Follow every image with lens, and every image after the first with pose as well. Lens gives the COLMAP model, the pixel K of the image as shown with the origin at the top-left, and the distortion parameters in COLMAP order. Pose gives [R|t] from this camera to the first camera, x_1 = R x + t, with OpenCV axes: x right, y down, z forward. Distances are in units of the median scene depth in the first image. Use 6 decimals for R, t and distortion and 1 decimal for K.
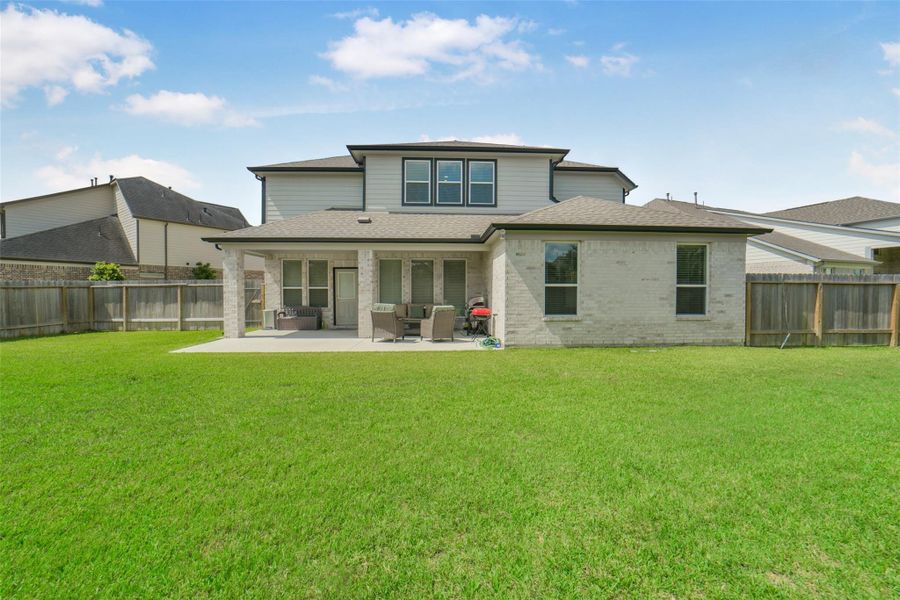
lens RADIAL K [[352.0, 0, 454.9], [0, 352.0, 298.0], [0, 0, 1]] dist [-0.032126, 0.008597]
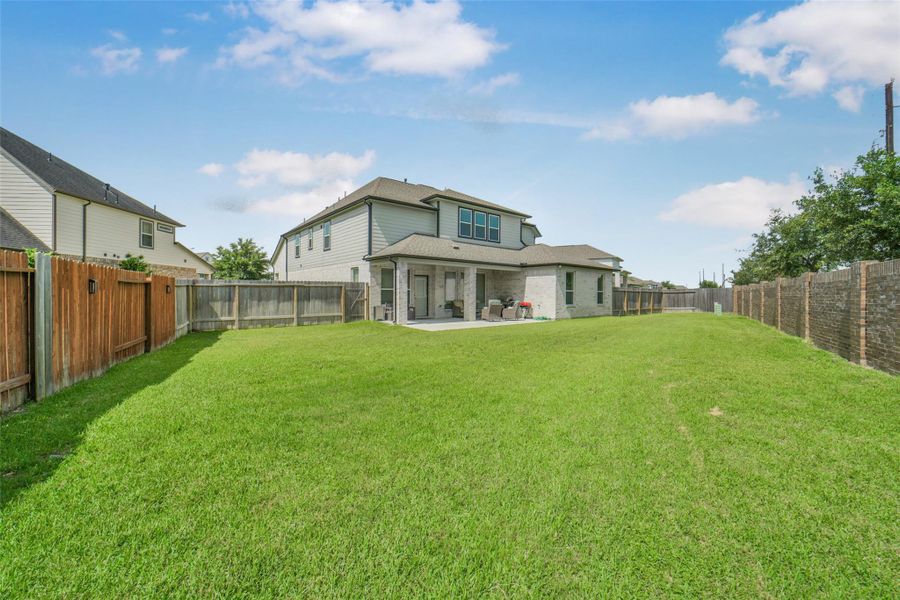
lens RADIAL K [[352.0, 0, 454.9], [0, 352.0, 298.0], [0, 0, 1]] dist [-0.032126, 0.008597]
pose [[0.796176, -0.001363, 0.605064, -1.068388], [0.001340, 0.999999, 0.000489, 0.003978], [-0.605064, 0.000421, 0.796177, -0.215838]]
